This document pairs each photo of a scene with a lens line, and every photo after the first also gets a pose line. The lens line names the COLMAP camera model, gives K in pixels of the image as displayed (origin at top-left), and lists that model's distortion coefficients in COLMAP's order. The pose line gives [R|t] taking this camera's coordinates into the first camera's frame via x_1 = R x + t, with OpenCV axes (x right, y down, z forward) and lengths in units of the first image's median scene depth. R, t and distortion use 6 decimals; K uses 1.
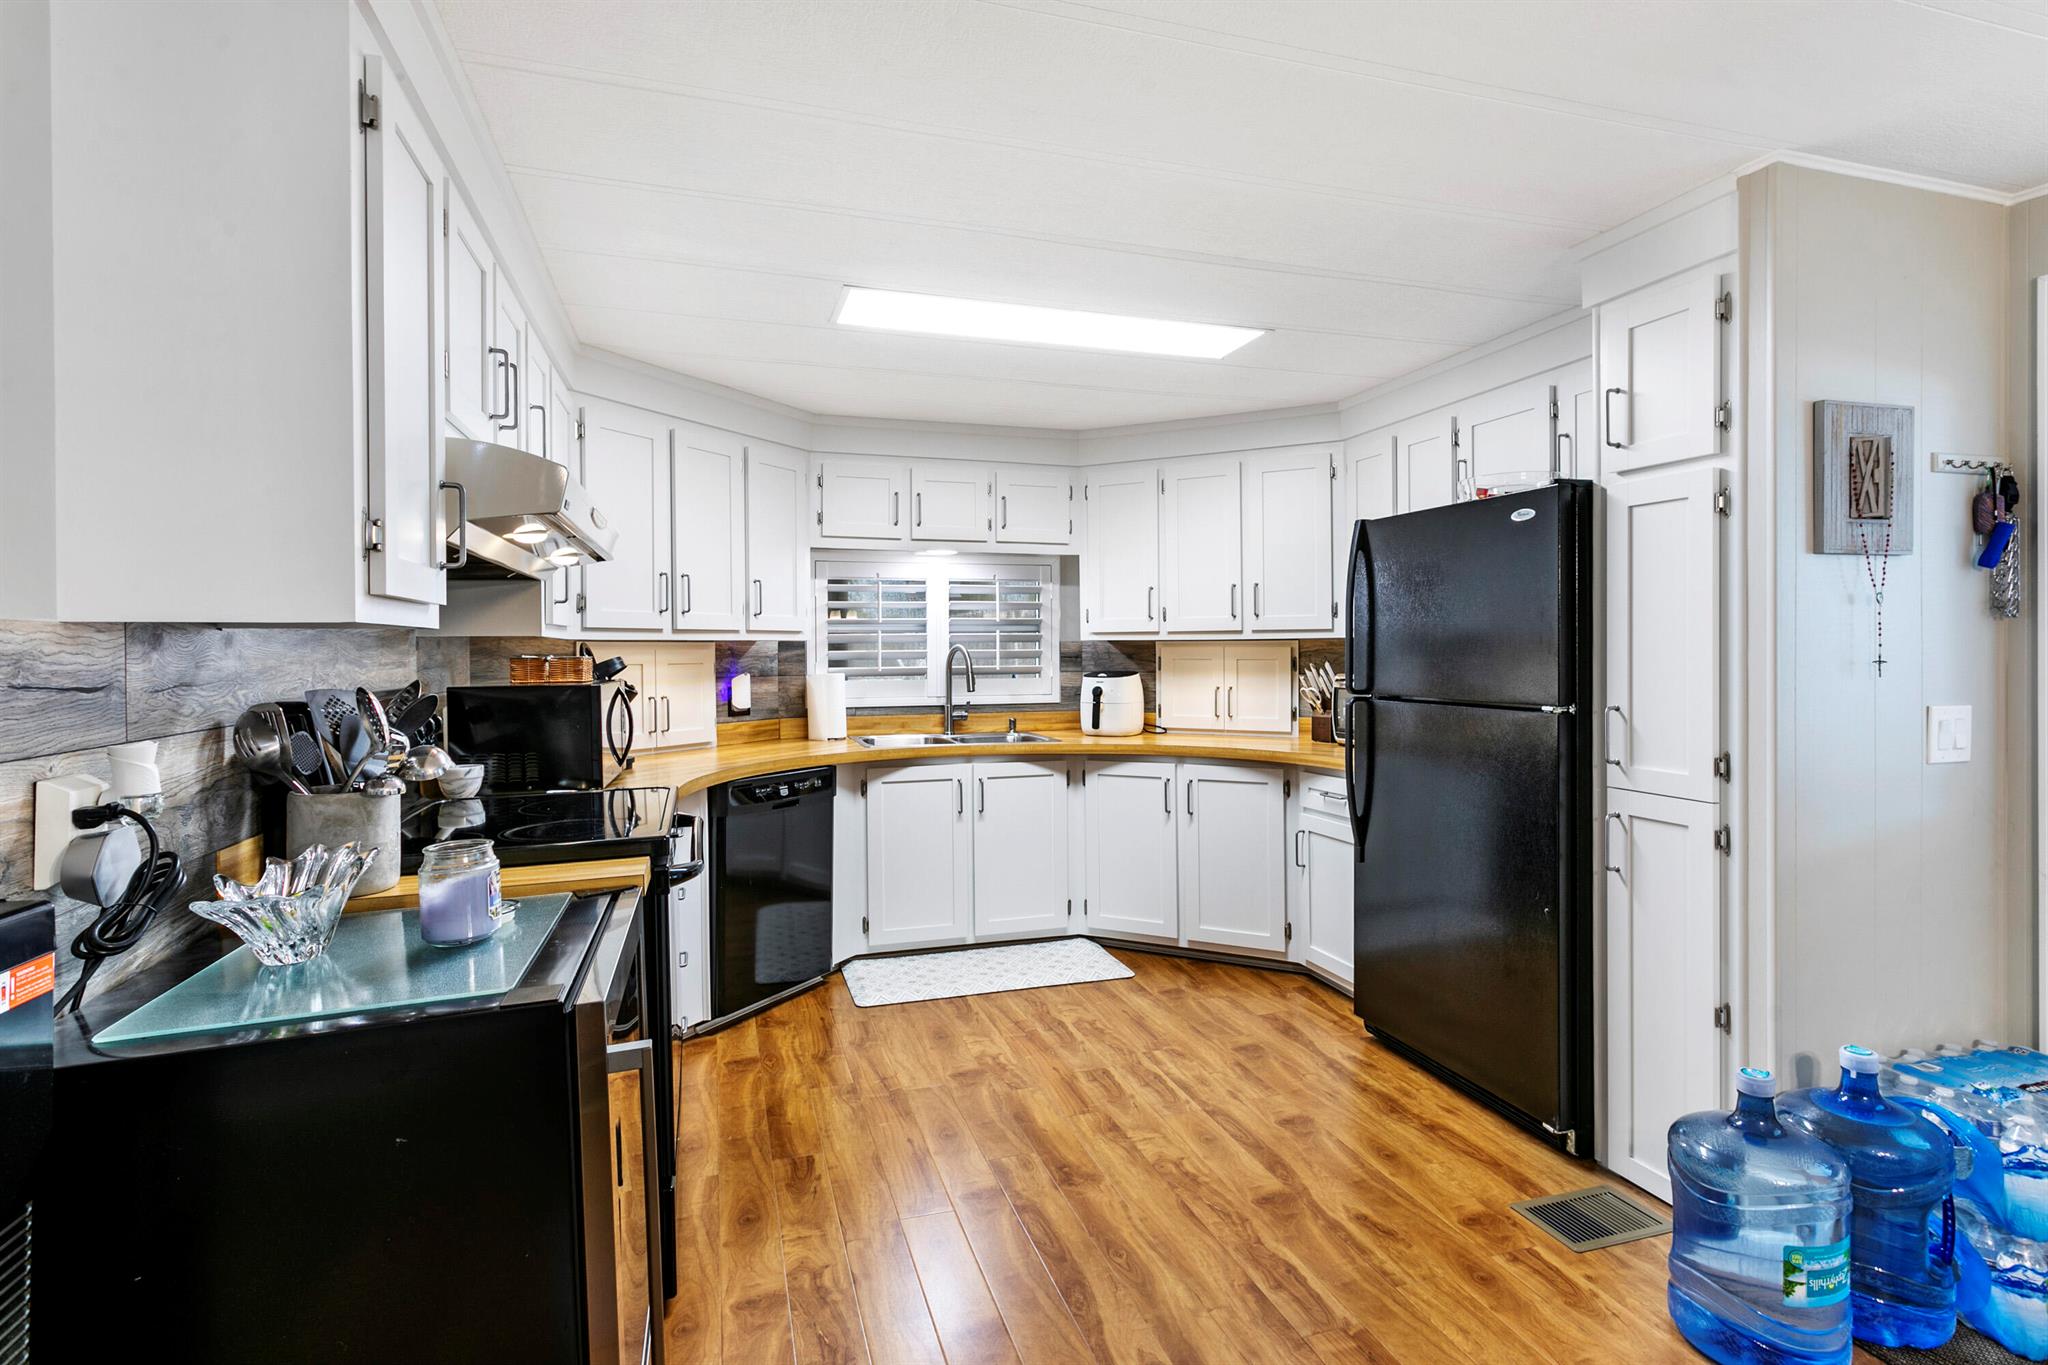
lens RADIAL K [[985.7, 0, 1032.9], [0, 985.7, 666.6], [0, 0, 1]] dist [-0.001830, 0.003853]
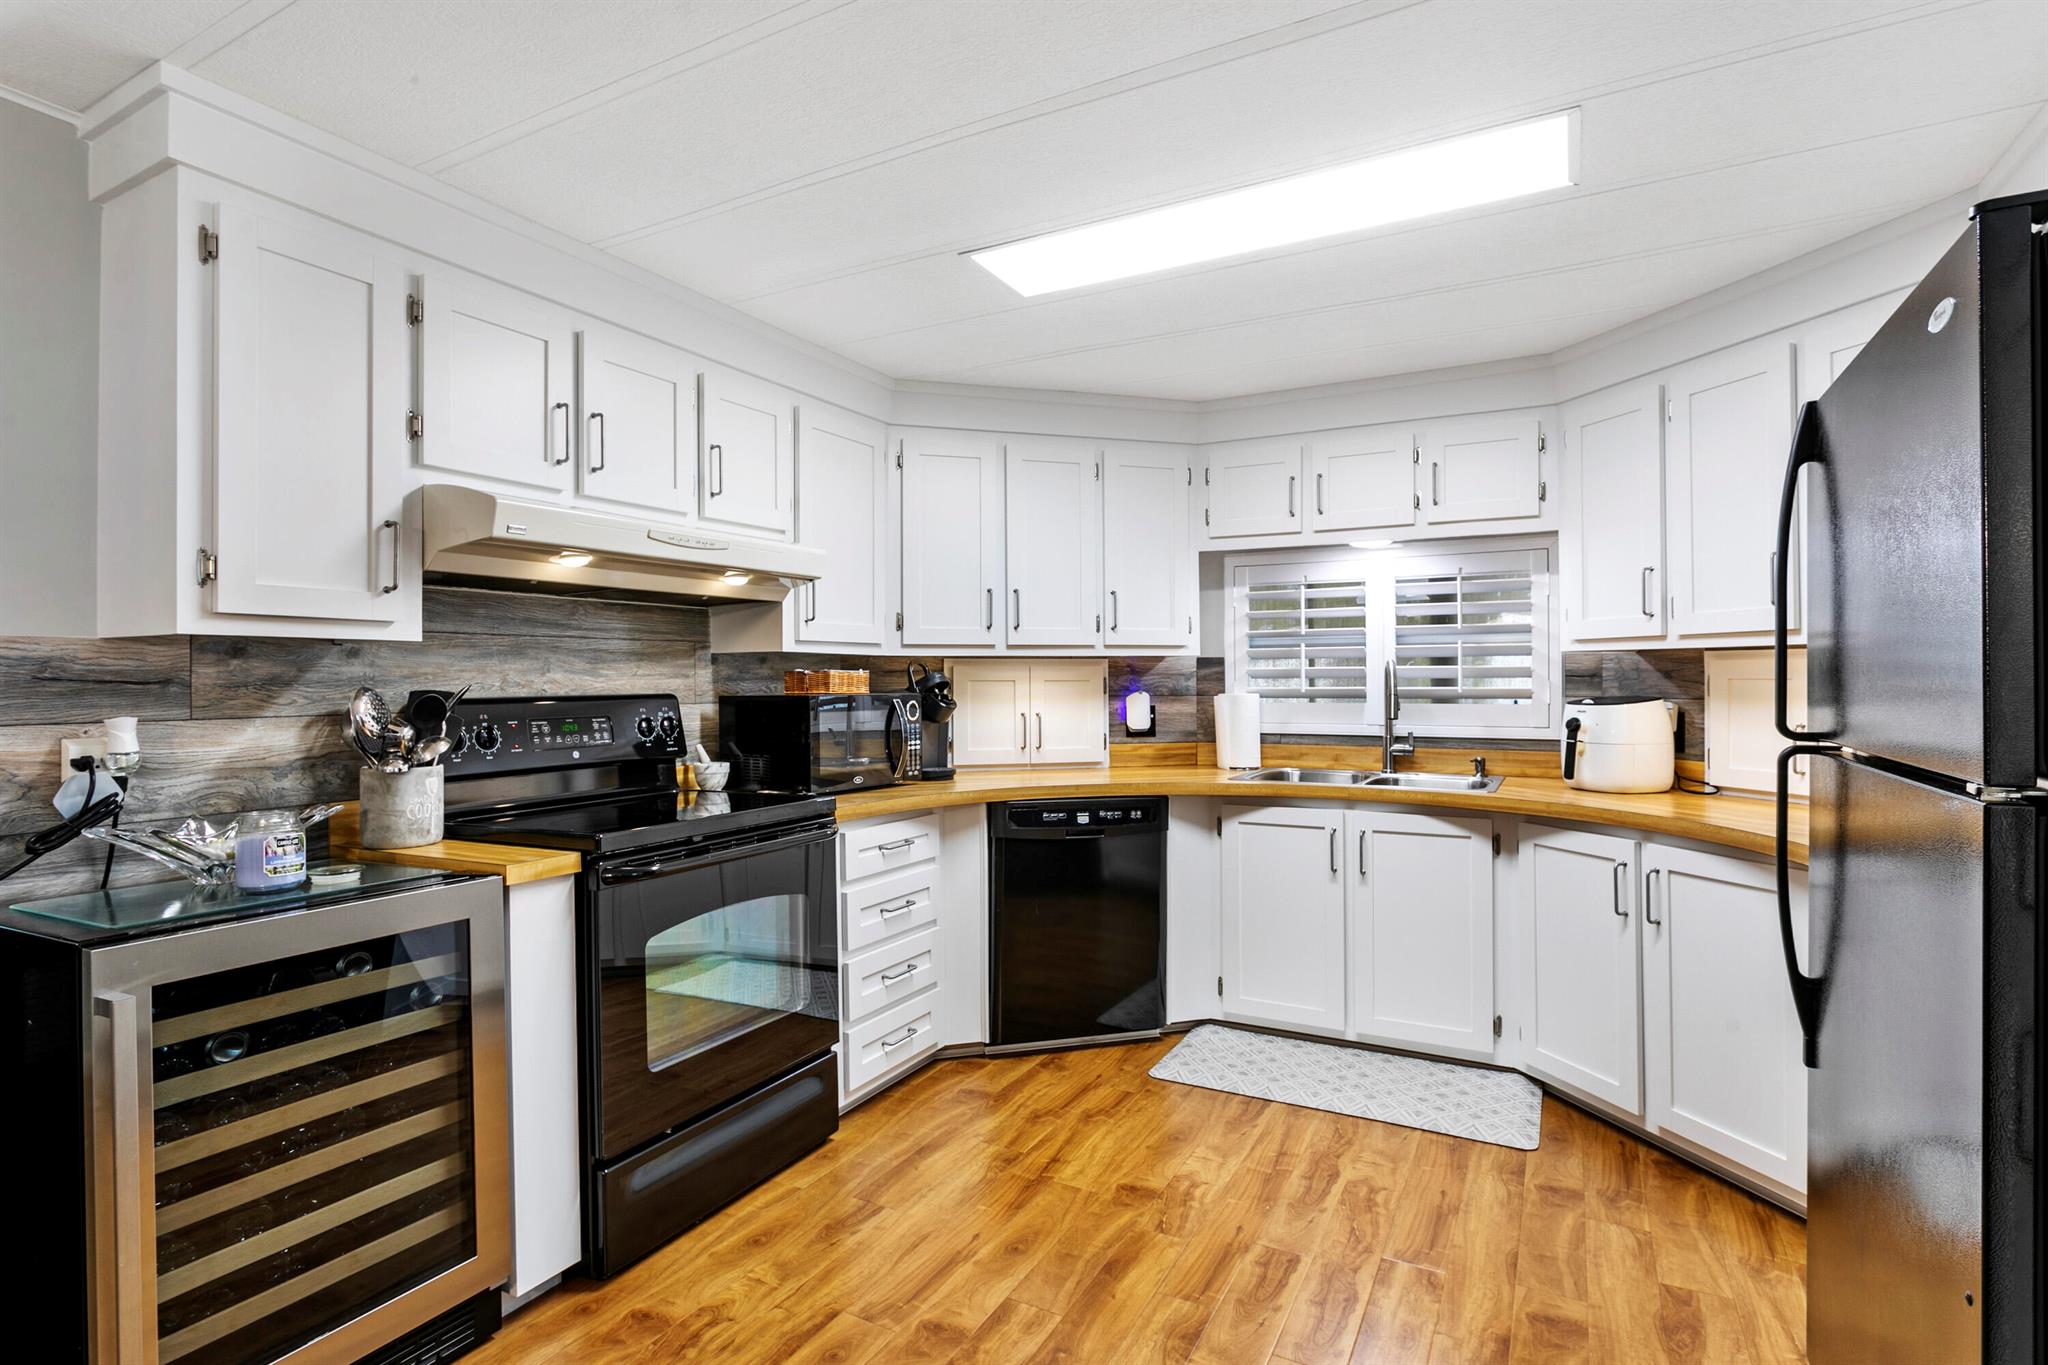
lens RADIAL K [[996.1, 0, 1031.9], [0, 996.1, 684.7], [0, 0, 1]] dist [-0.010042, 0.001466]
pose [[0.699931, 0.005971, -0.714185, 0.335544], [-0.011875, 0.999924, -0.003278, 0.004601], [0.714111, 0.010775, 0.699949, 0.277803]]
